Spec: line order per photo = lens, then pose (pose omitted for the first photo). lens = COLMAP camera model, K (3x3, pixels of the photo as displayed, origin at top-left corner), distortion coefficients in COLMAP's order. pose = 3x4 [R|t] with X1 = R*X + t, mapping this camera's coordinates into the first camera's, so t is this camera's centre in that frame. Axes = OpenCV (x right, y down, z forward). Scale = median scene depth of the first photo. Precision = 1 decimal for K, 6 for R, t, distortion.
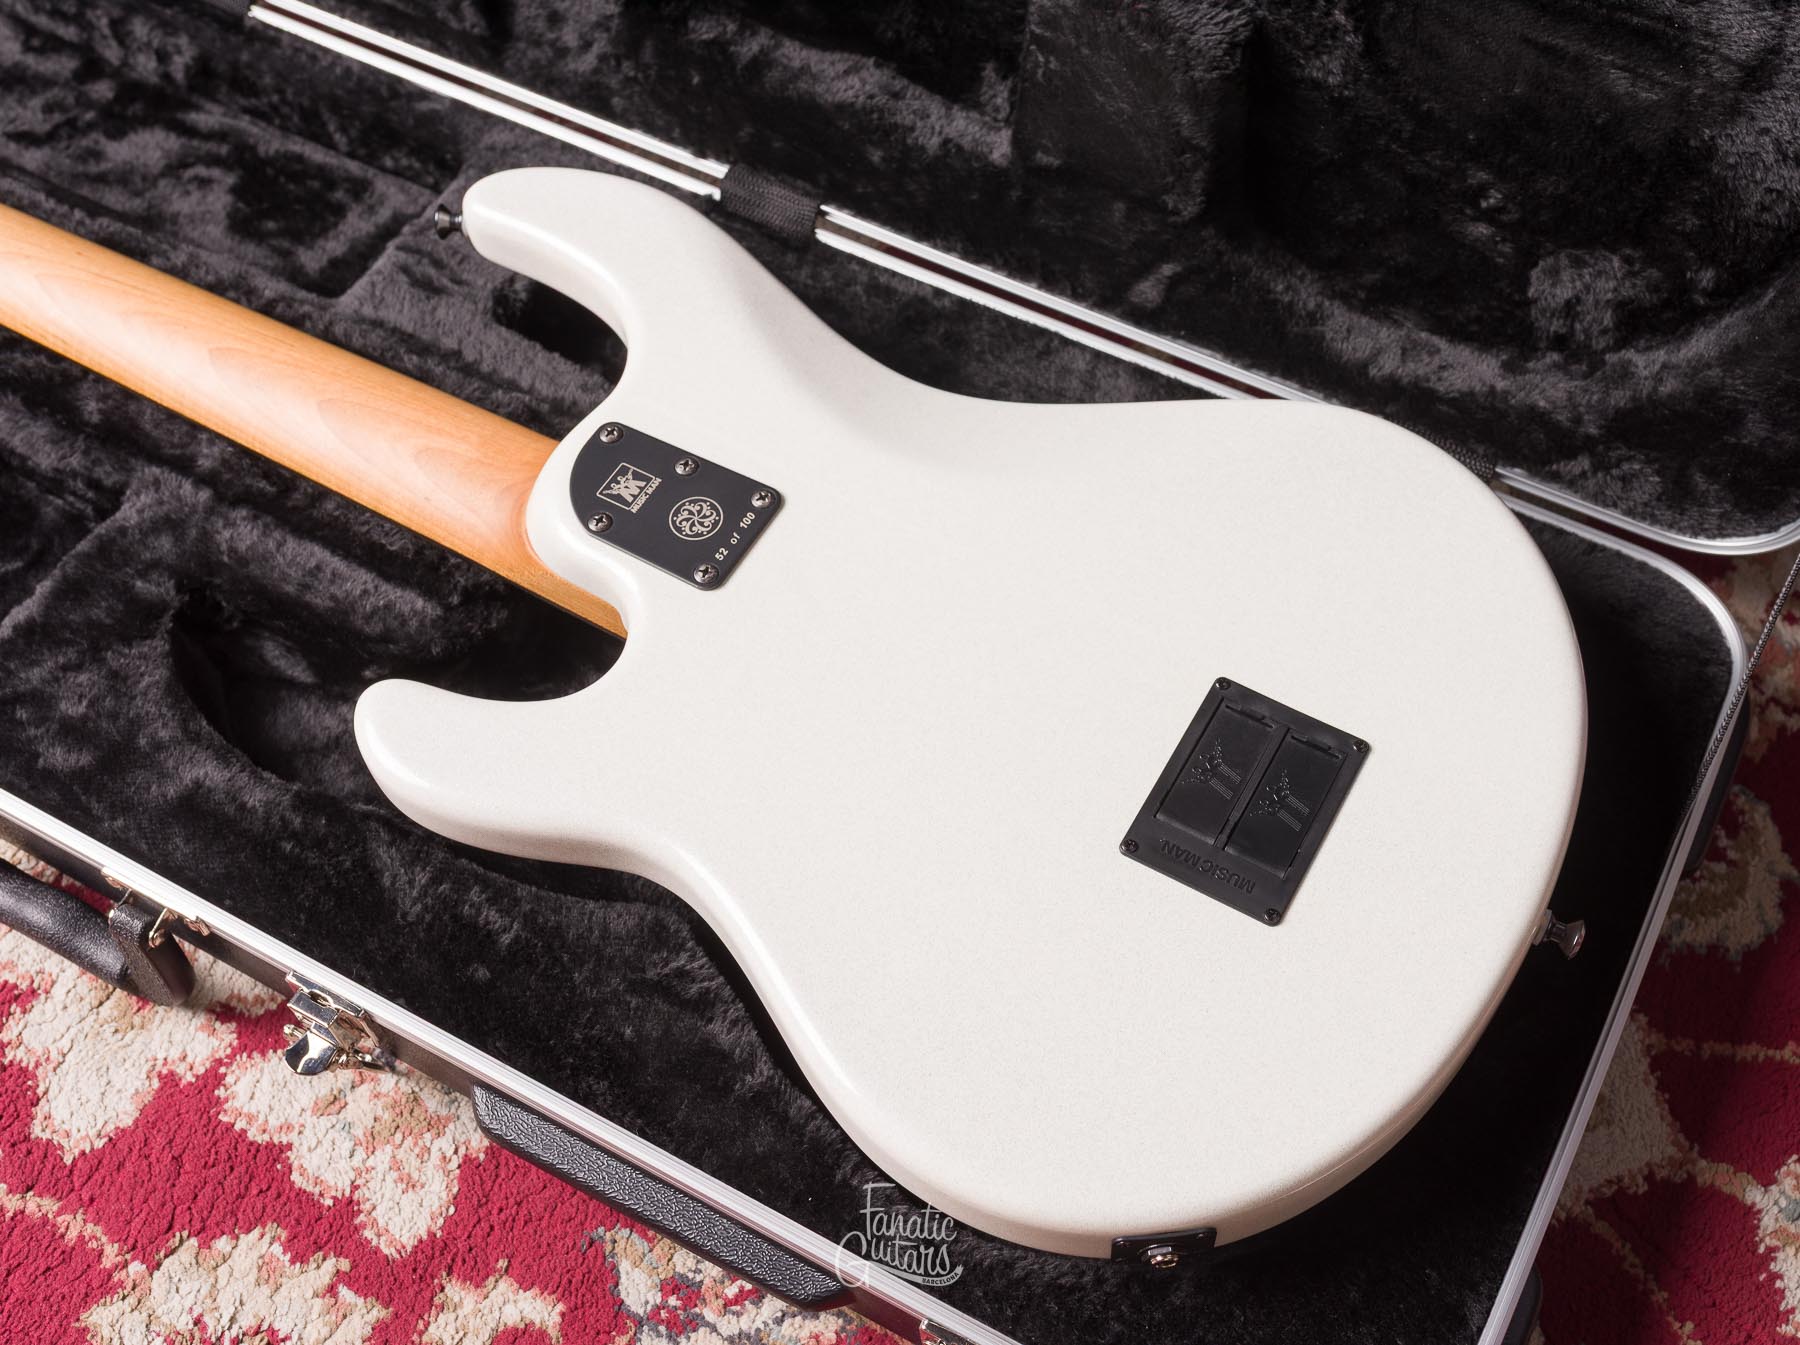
lens RADIAL K [[1945.9, 0, 1006.8], [0, 1945.9, 671.0], [0, 0, 1]] dist [-0.001120, 0.000725]
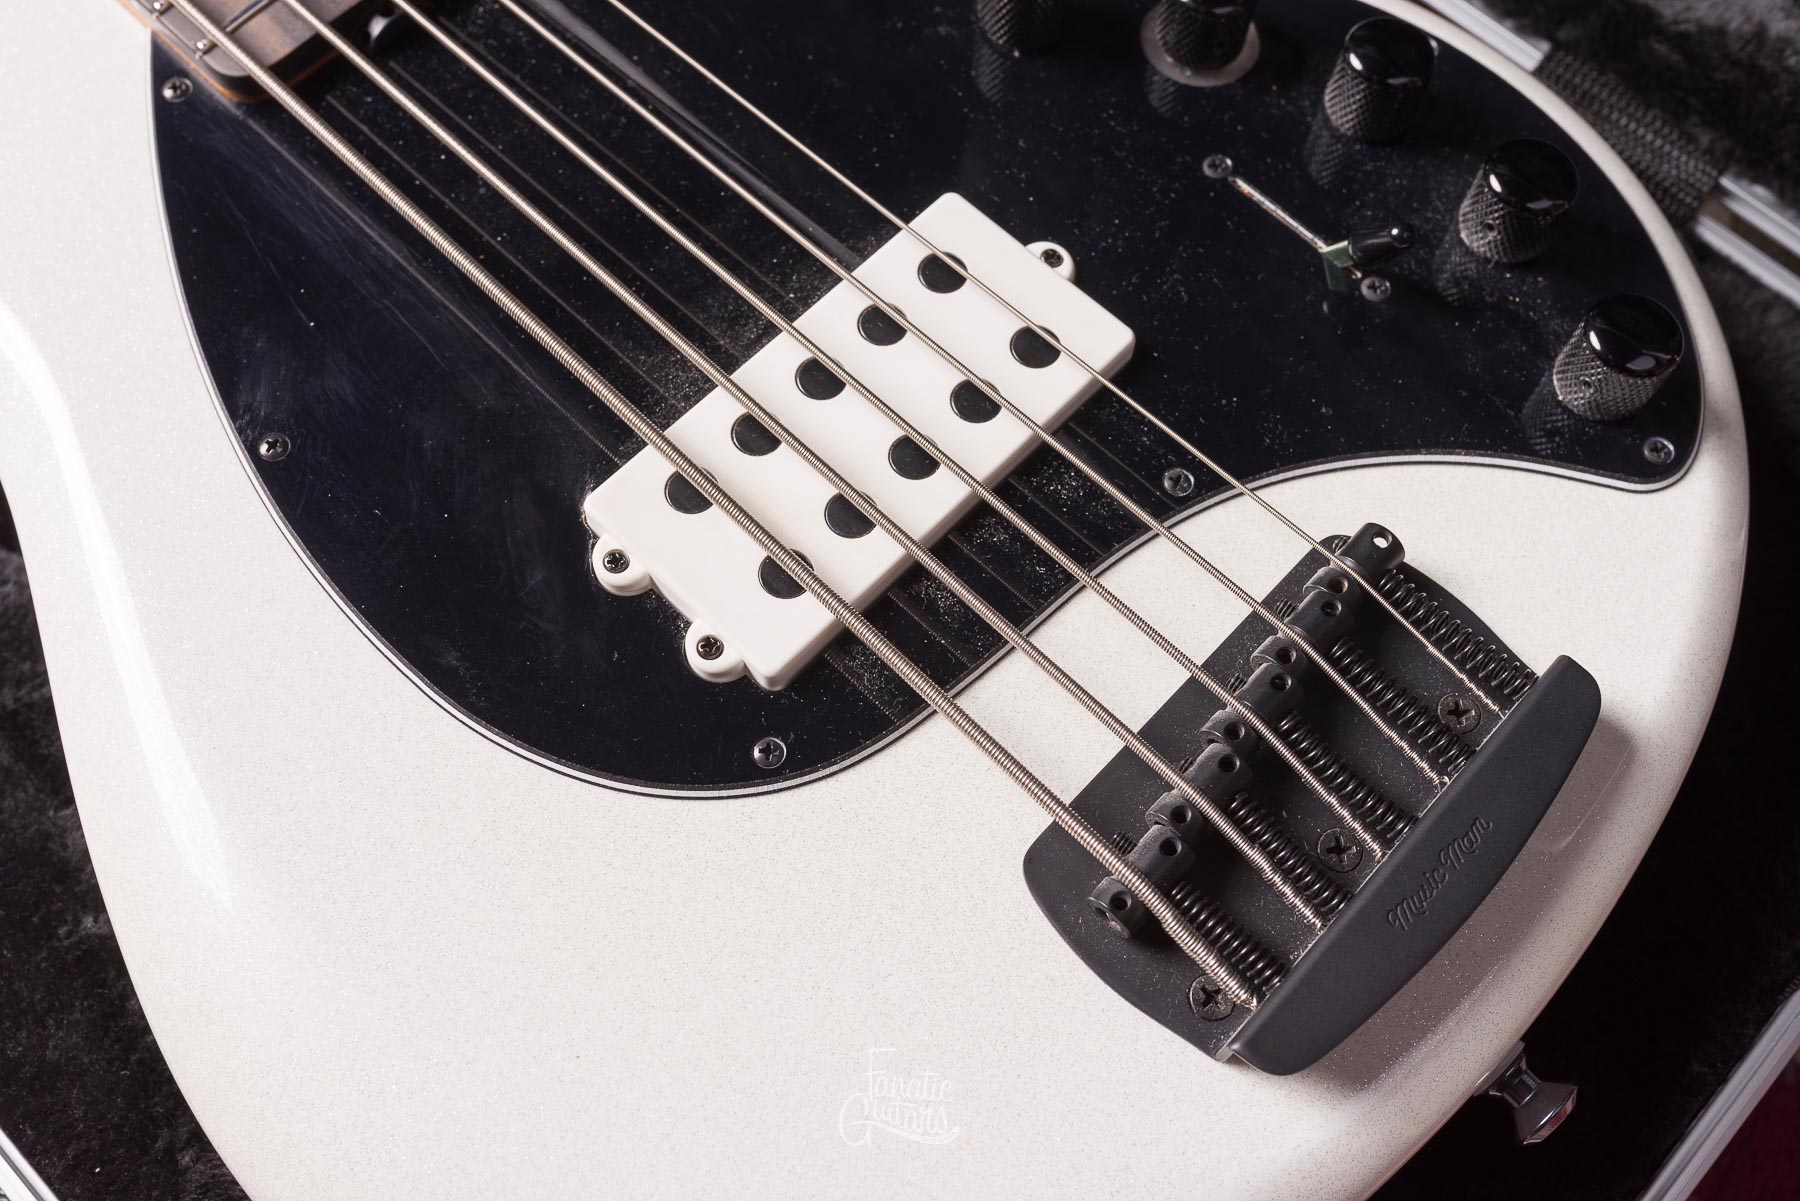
lens RADIAL K [[1803.9, 0, 896.8], [0, 1803.9, 599.9], [0, 0, 1]] dist [0.000441, 0.000513]
pose [[0.961289, 0.251996, -0.111453, 0.114339], [-0.227937, 0.954518, 0.192197, -0.034578], [0.154817, -0.159353, 0.975007, 0.448336]]
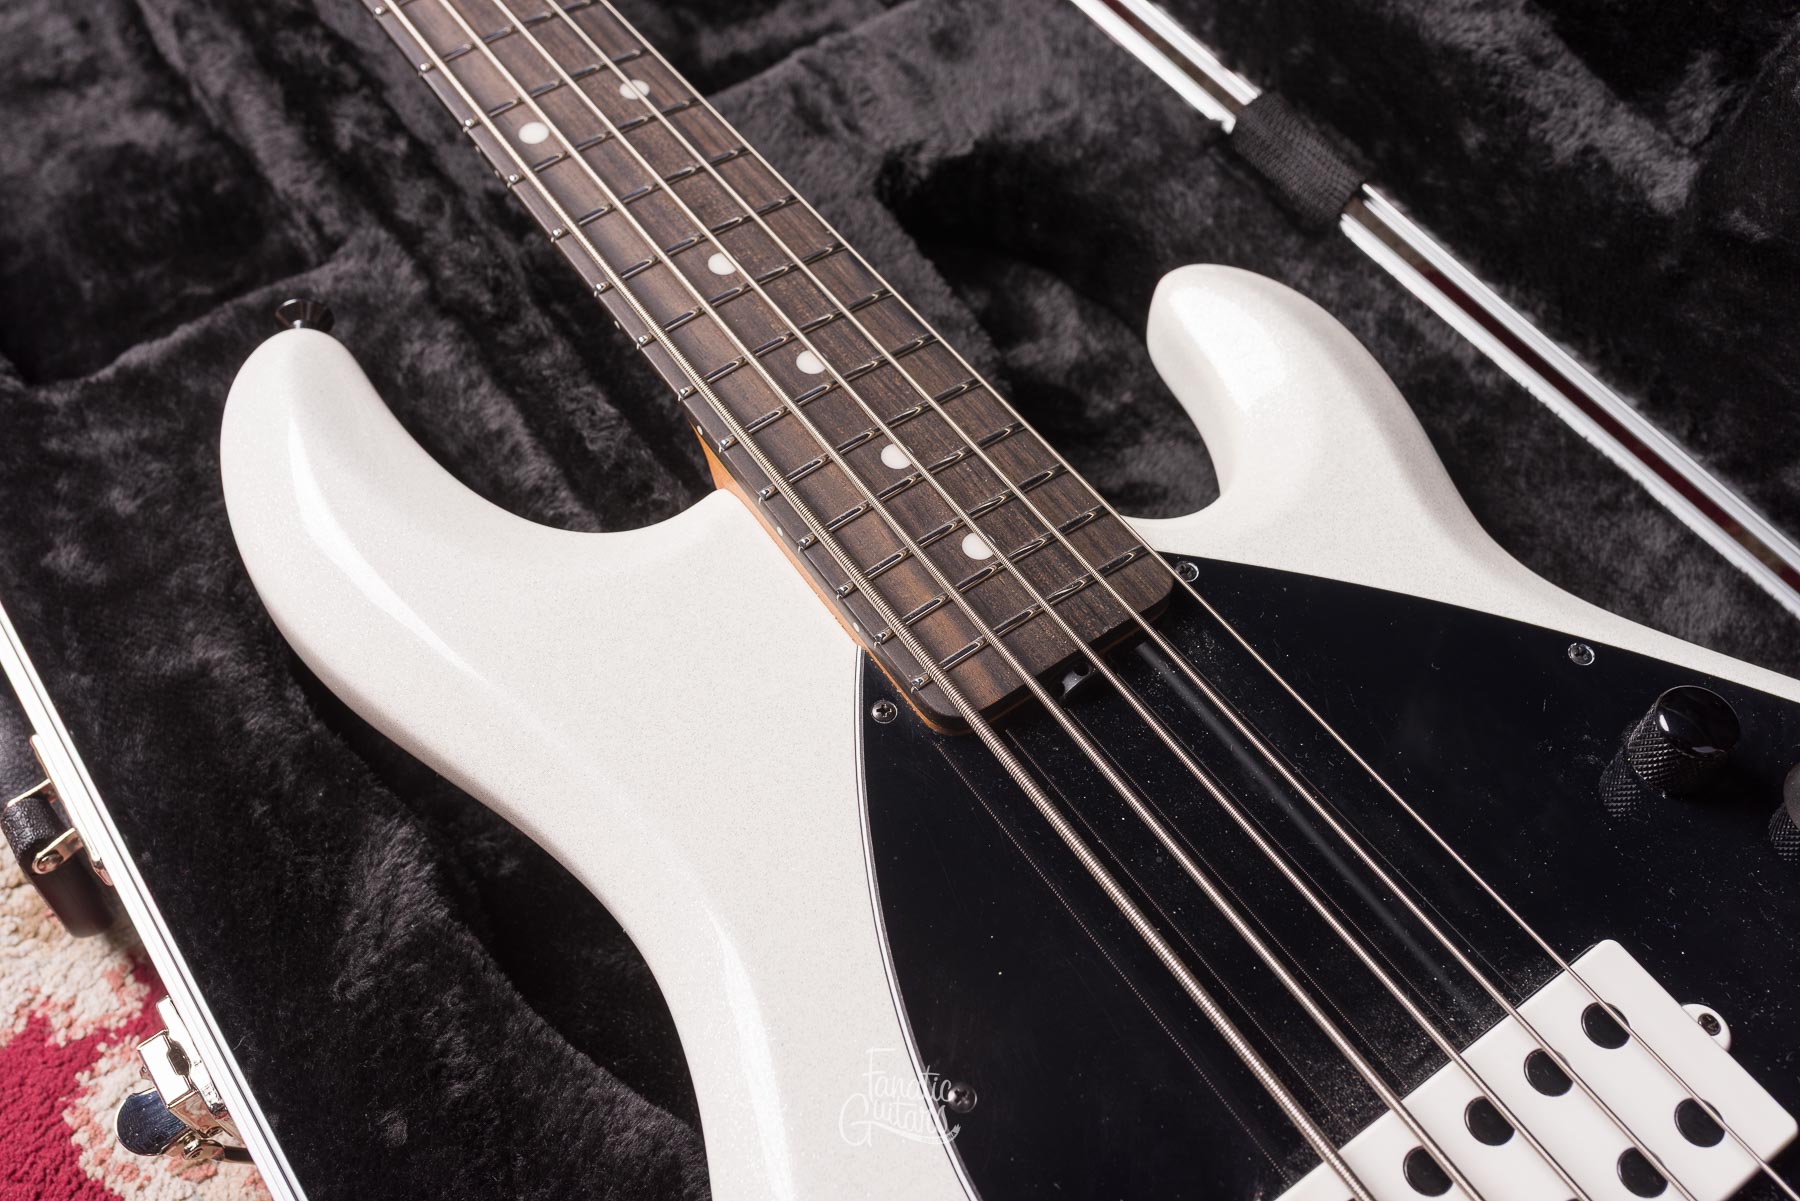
lens RADIAL K [[1773.1, 0, 898.9], [0, 1773.1, 599.4], [0, 0, 1]] dist [0.007005, -0.015217]
pose [[0.893723, 0.372629, -0.249814, -0.035557], [-0.370329, 0.927088, 0.057995, -0.089771], [0.253210, 0.040681, 0.966556, 0.408613]]
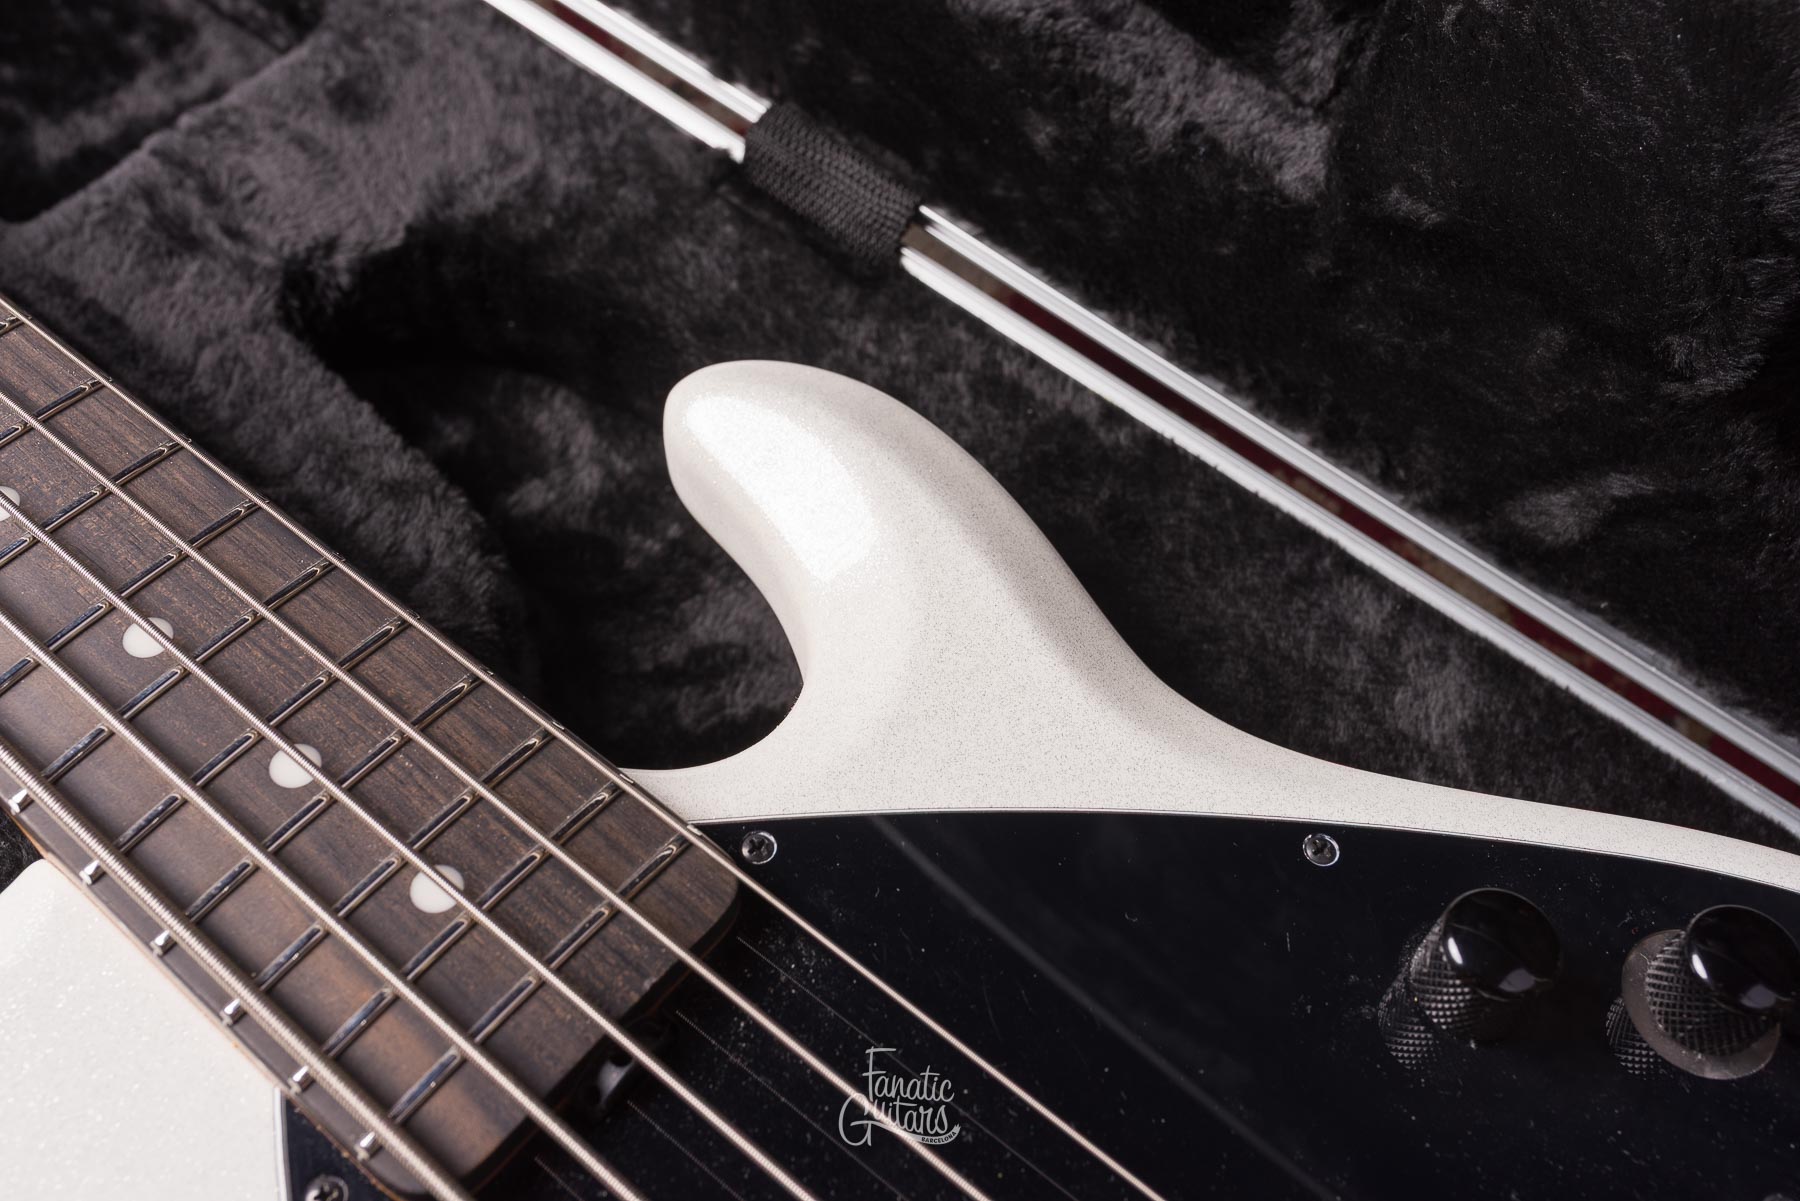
lens RADIAL K [[1796.0, 0, 900.0], [0, 1796.0, 600.5], [0, 0, 1]] dist [0.004564, -0.010522]
pose [[0.978347, 0.188666, -0.085107, -0.044874], [-0.187789, 0.982039, 0.018268, -0.161926], [0.087025, -0.001890, 0.996204, 0.585627]]
